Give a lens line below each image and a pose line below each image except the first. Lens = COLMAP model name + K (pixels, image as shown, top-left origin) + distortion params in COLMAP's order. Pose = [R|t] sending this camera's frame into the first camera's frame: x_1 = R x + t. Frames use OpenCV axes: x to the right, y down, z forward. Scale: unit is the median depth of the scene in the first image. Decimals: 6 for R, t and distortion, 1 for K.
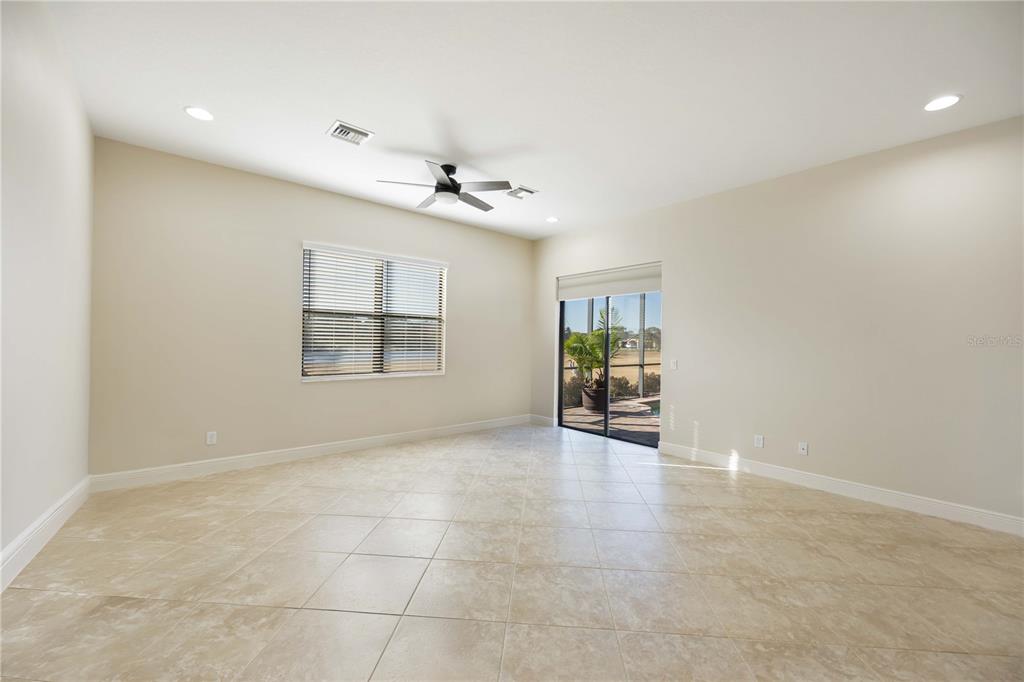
lens RADIAL K [[404.6, 0, 512.0], [0, 404.6, 341.0], [0, 0, 1]] dist [-0.004436, -0.000297]
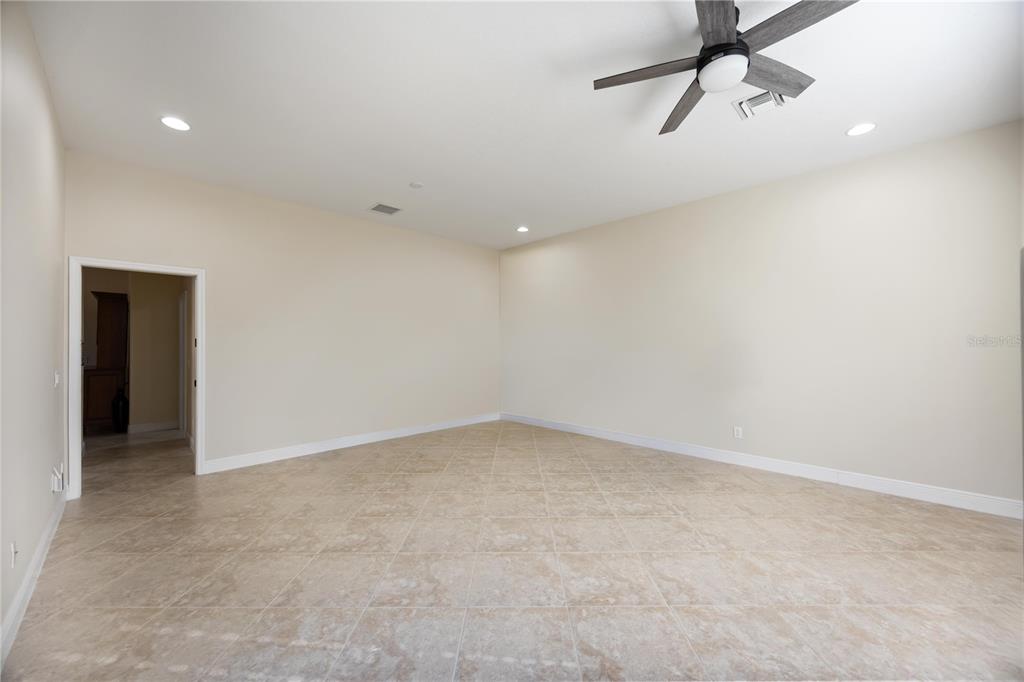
lens RADIAL K [[388.0, 0, 512.0], [0, 388.0, 341.0], [0, 0, 1]] dist [-0.000491, -0.000023]
pose [[-0.997330, -0.012340, -0.071979, 0.131626], [-0.011773, 0.999896, -0.008296, 0.003389], [0.072074, -0.007426, -0.997372, 1.325556]]
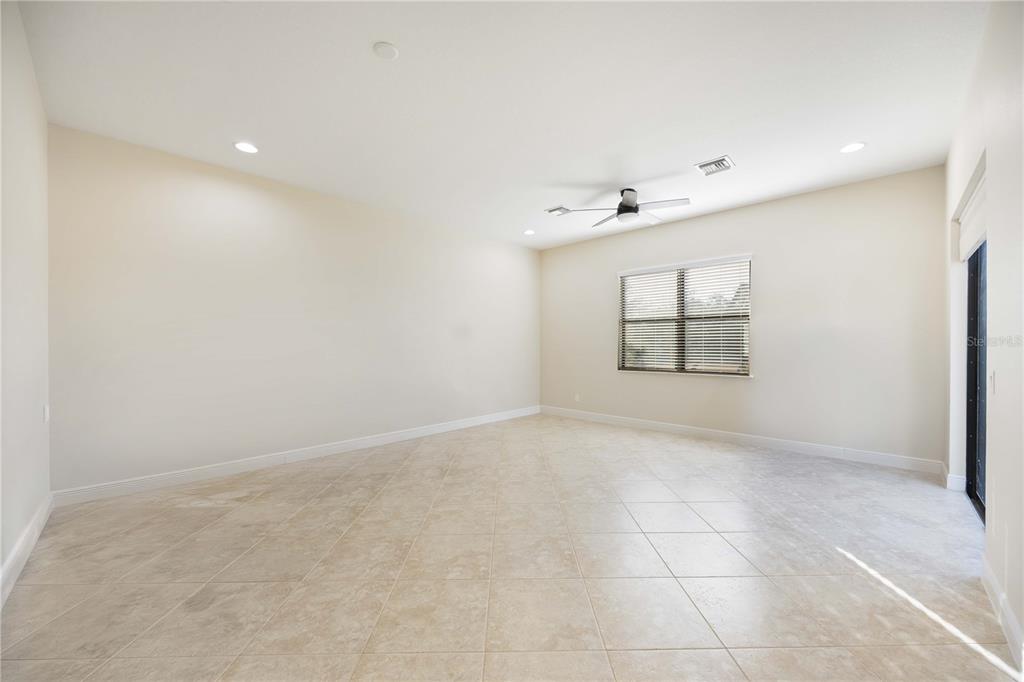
lens RADIAL K [[394.3, 0, 514.2], [0, 394.3, 345.4], [0, 0, 1]] dist [-0.000457, -0.000001]
pose [[0.094908, -0.009878, -0.995437, 0.838290], [0.006354, 0.999936, -0.009316, 0.021509], [0.995466, -0.005441, 0.094965, 0.503539]]
